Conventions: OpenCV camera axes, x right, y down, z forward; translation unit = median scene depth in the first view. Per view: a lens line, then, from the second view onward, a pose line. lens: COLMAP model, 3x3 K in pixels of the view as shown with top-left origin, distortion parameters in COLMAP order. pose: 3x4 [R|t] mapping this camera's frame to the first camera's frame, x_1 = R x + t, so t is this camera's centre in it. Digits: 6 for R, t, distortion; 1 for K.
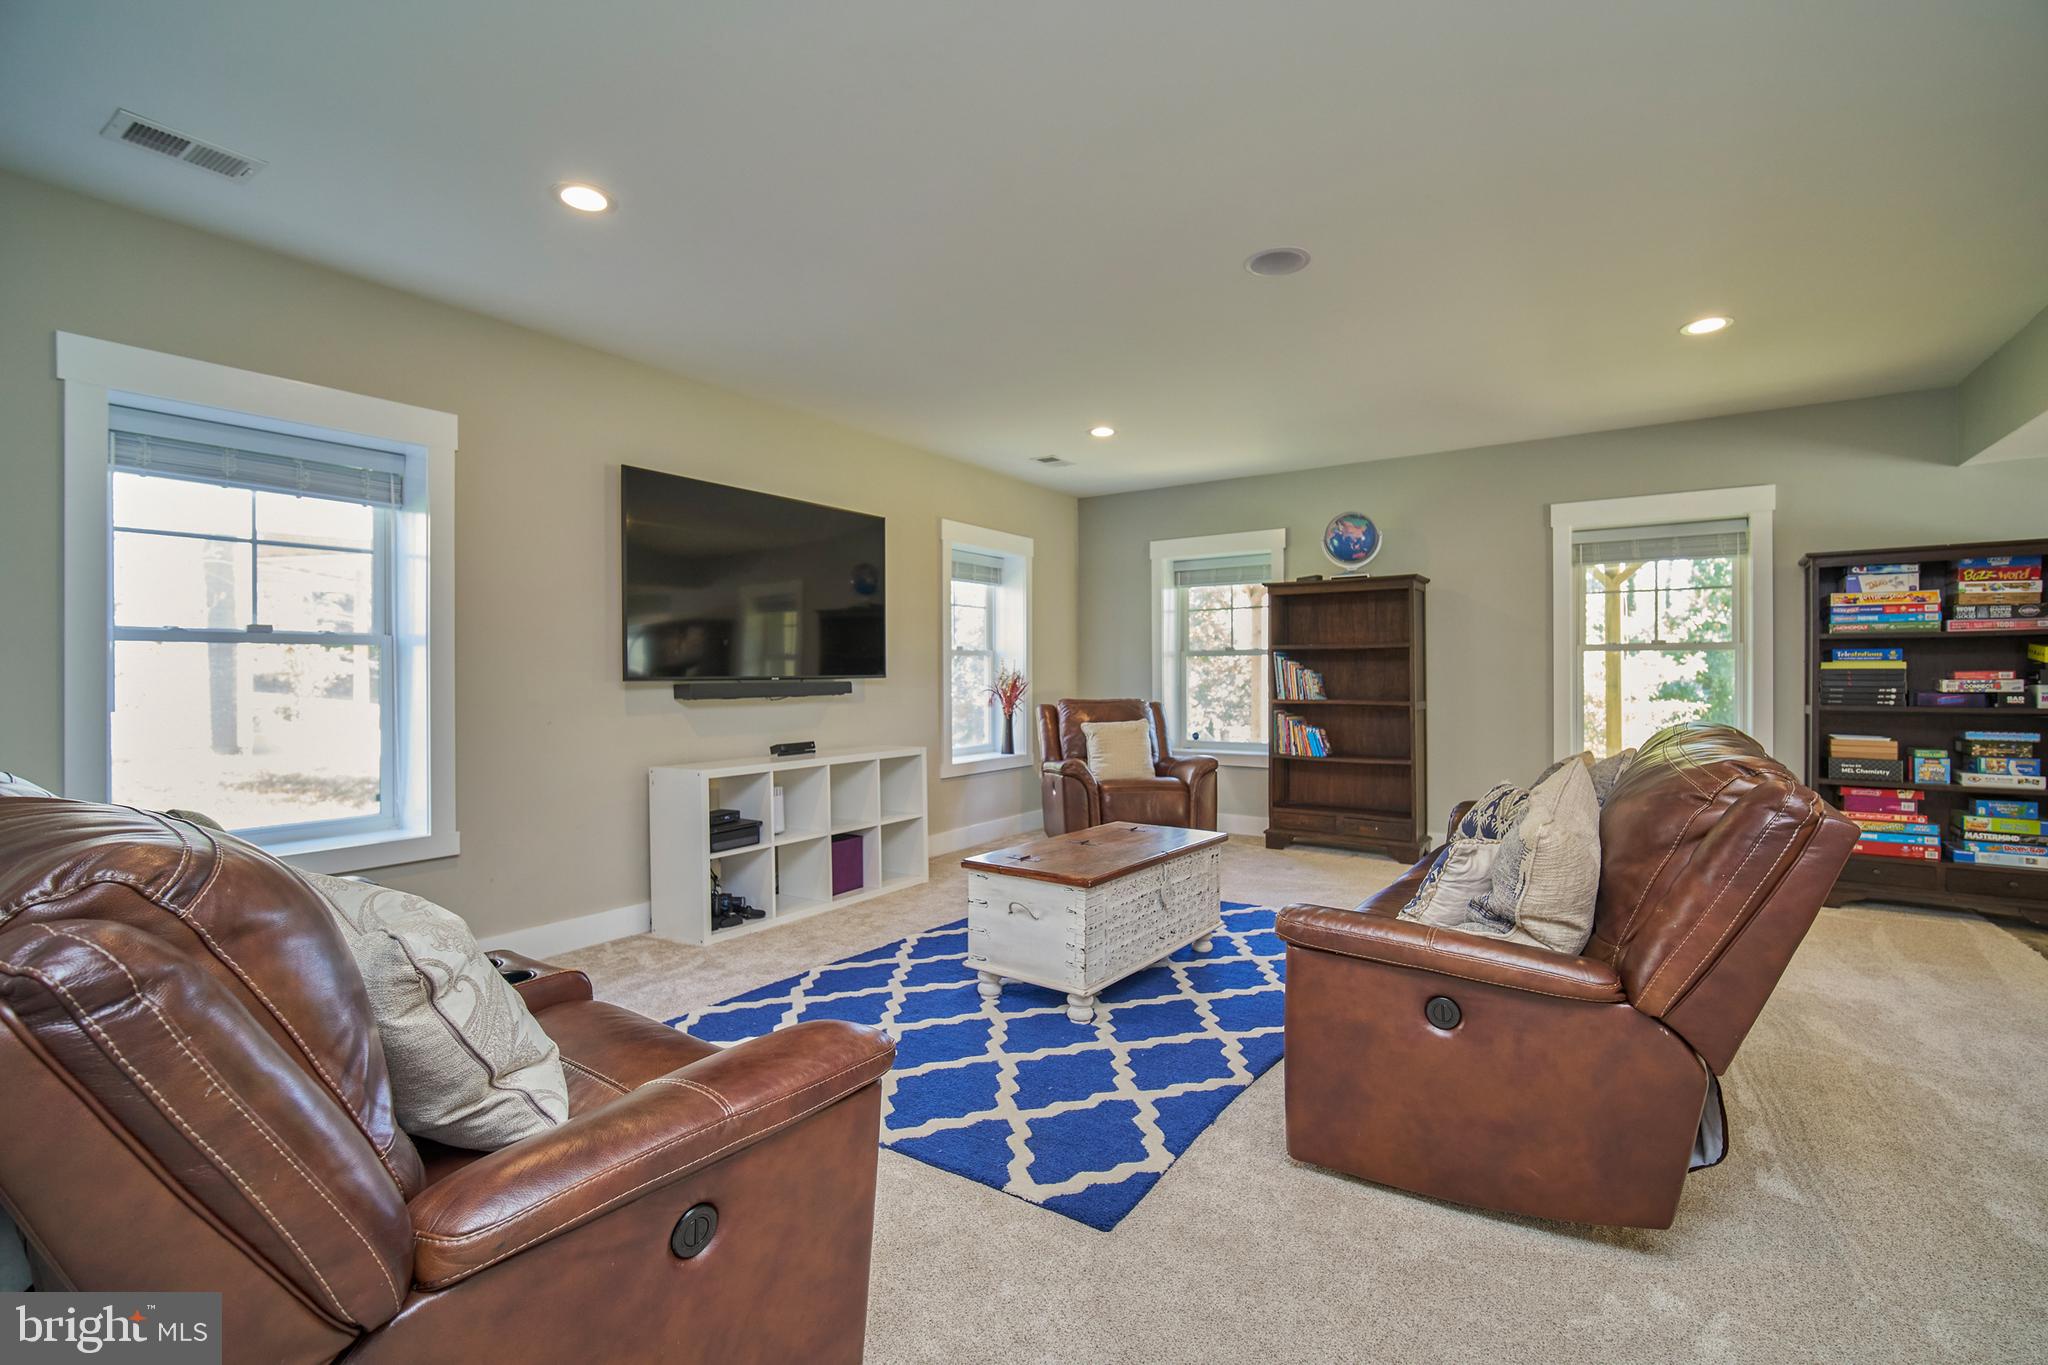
lens RADIAL K [[894.8, 0, 1035.5], [0, 894.8, 676.6], [0, 0, 1]] dist [-0.010429, 0.003736]
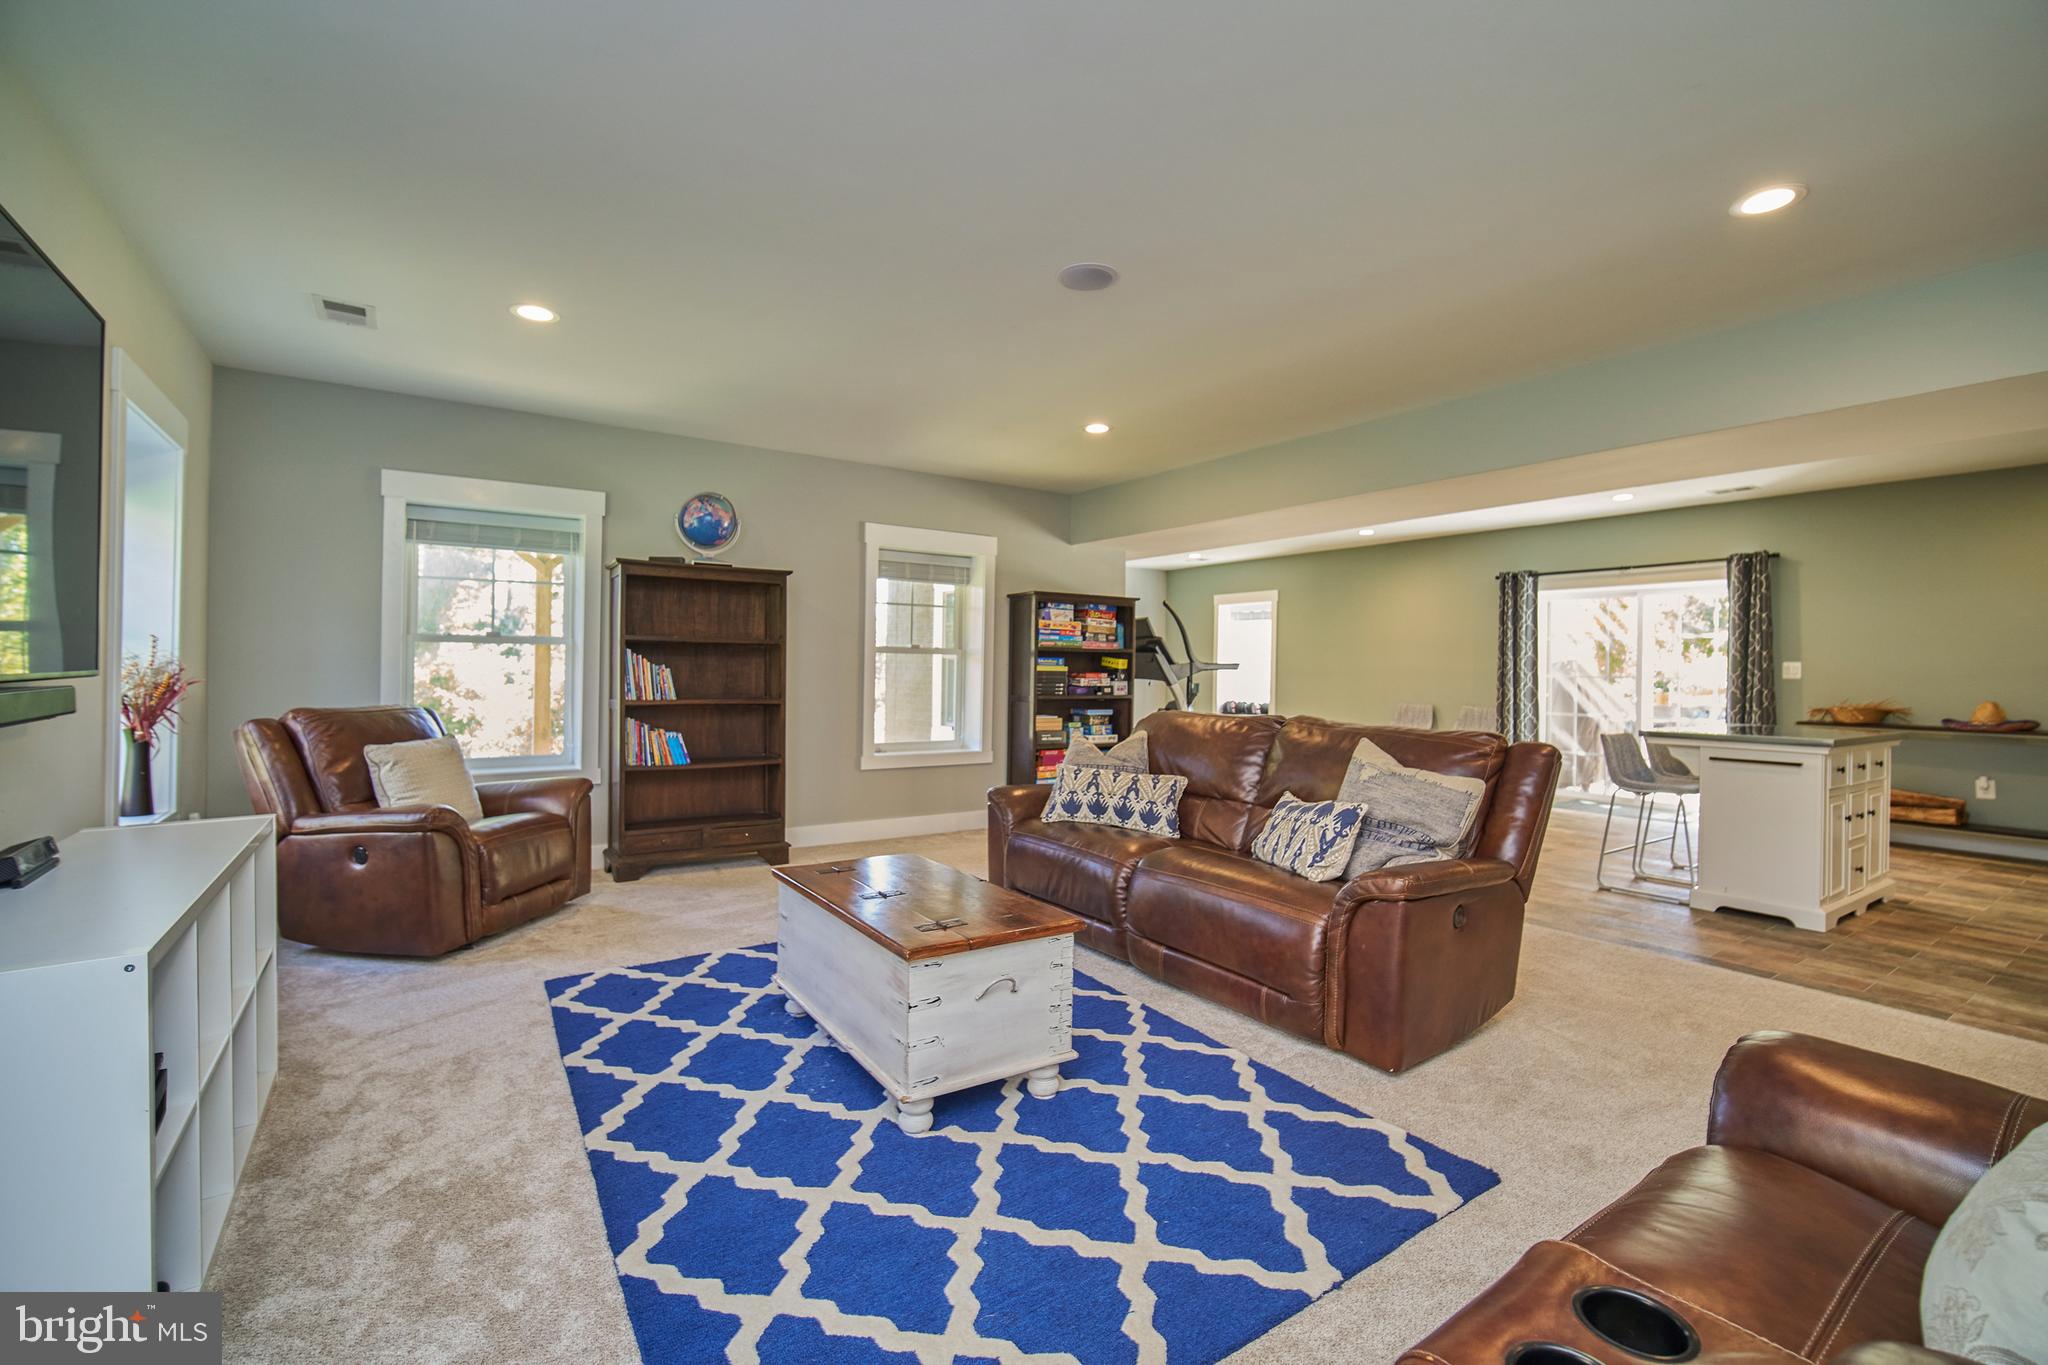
lens RADIAL K [[894.8, 0, 1033.3], [0, 894.8, 677.4], [0, 0, 1]] dist [-0.010429, 0.003736]
pose [[0.363998, -0.003491, 0.931393, -0.420743], [-0.012986, 0.999877, 0.008823, -0.009139], [-0.931309, -0.015306, 0.363908, 0.404029]]
